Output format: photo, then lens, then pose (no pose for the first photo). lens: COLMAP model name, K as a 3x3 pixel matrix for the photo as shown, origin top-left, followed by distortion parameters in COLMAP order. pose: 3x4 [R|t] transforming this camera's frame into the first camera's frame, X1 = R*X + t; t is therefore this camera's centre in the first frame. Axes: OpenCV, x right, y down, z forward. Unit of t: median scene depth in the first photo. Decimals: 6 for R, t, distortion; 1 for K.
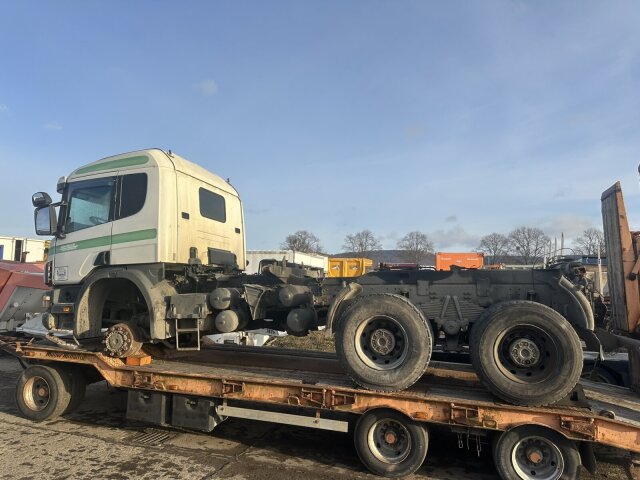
lens RADIAL K [[438.8, 0, 320.0], [0, 438.8, 240.0], [0, 0, 1]] dist [0.077079, -0.140801]
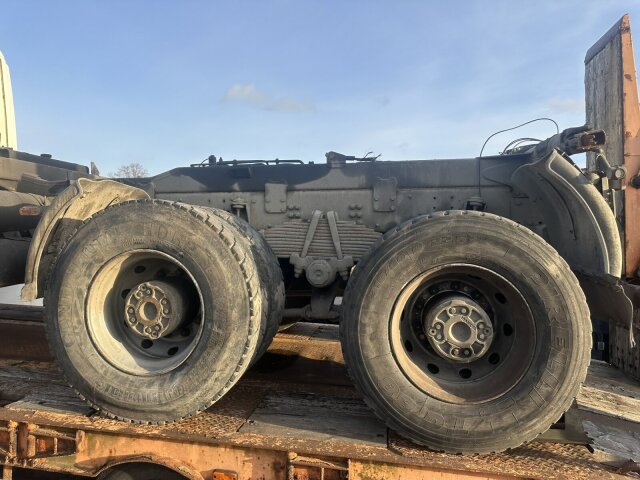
lens RADIAL K [[446.0, 0, 320.0], [0, 446.0, 240.0], [0, 0, 1]] dist [0.090387, -0.145525]
pose [[0.989161, -0.006801, 0.146676, 0.251086], [-0.012362, 0.991523, 0.129346, 0.107226], [-0.146313, -0.129757, 0.980691, 0.572275]]
